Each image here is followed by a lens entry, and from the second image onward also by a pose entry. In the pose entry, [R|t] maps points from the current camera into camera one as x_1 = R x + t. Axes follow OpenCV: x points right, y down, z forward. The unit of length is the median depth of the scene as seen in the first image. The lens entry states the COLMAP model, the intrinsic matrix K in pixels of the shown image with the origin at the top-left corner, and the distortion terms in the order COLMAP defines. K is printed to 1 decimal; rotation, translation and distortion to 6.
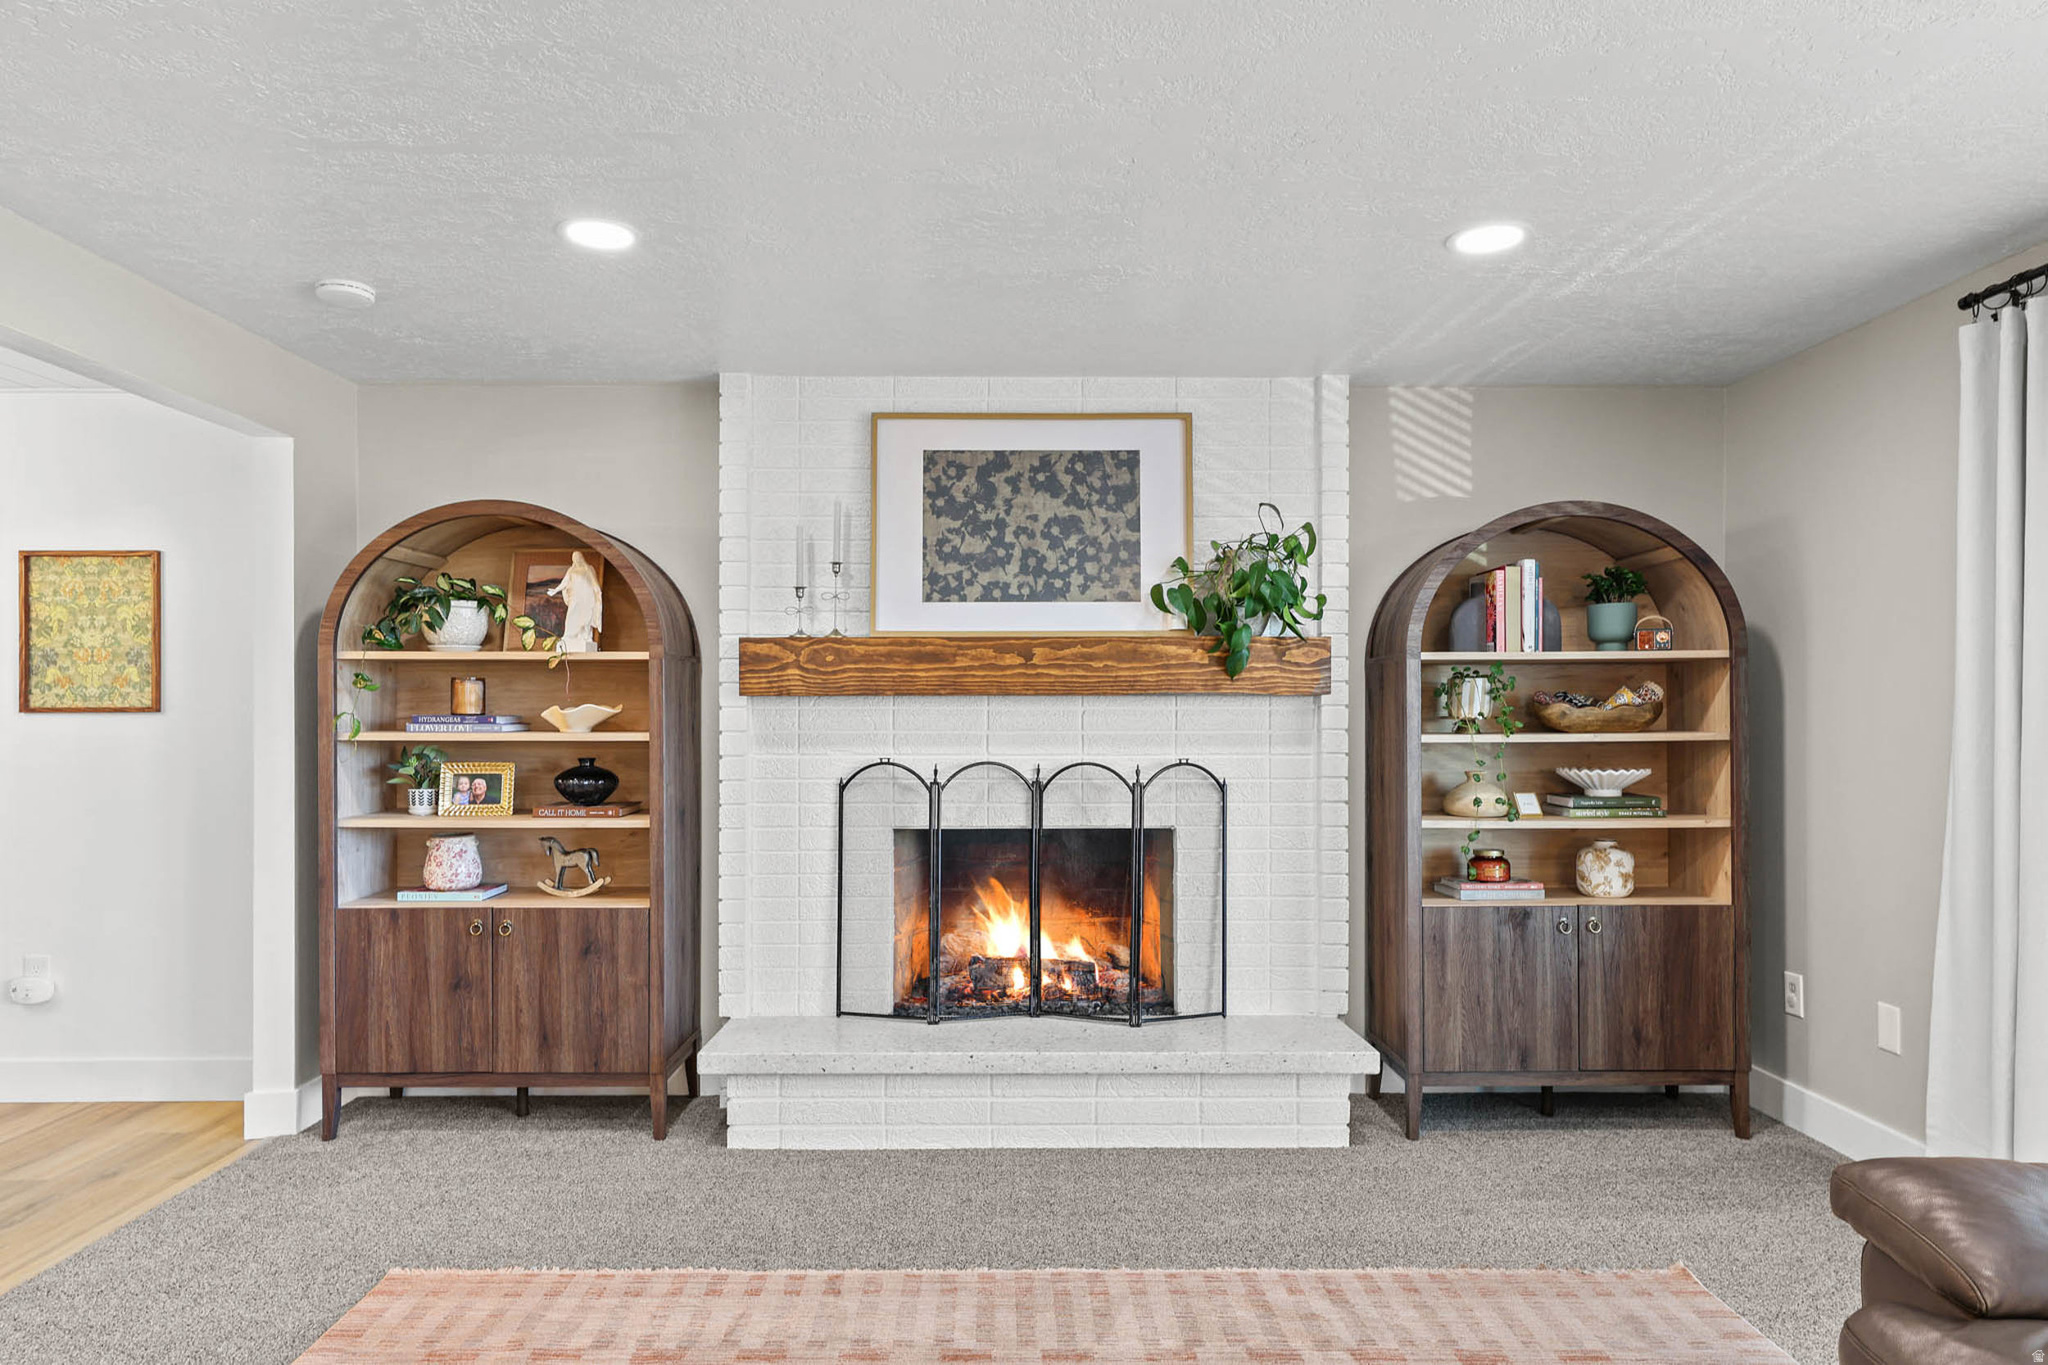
lens RADIAL K [[1218.0, 0, 1024.0], [0, 1218.0, 722.9], [0, 0, 1]] dist [0.006864, -0.000073]
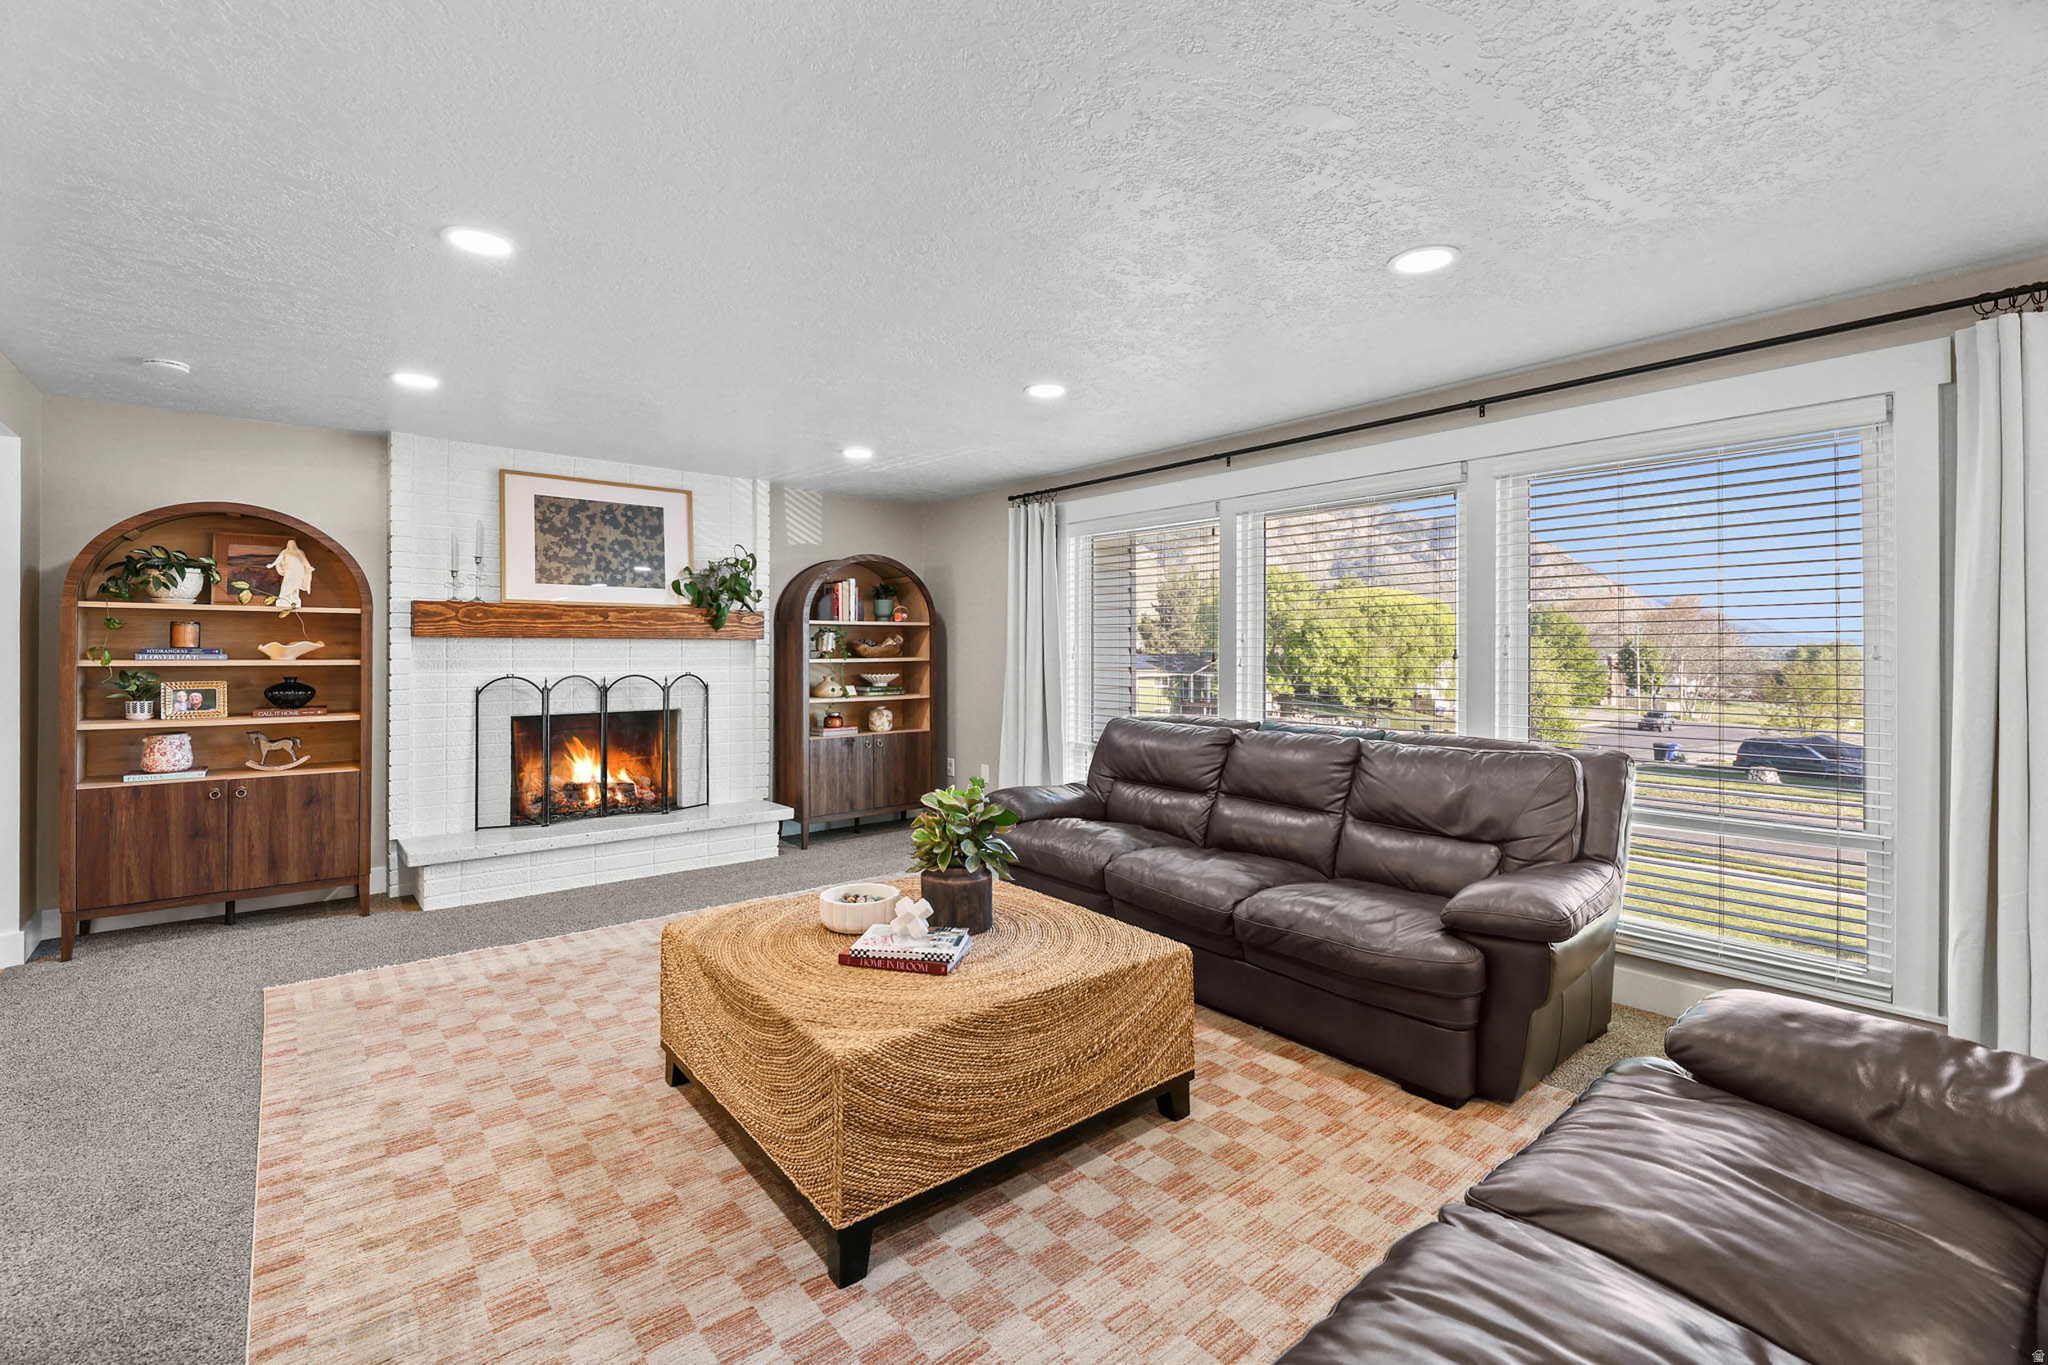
lens RADIAL K [[850.9, 0, 993.7], [0, 850.9, 646.8], [0, 0, 1]] dist [-0.019352, -0.000066]
pose [[0.789146, 0.004176, 0.614191, -0.311014], [-0.002255, 0.999990, -0.003902, -0.006255], [-0.614201, 0.001694, 0.789148, -0.347037]]
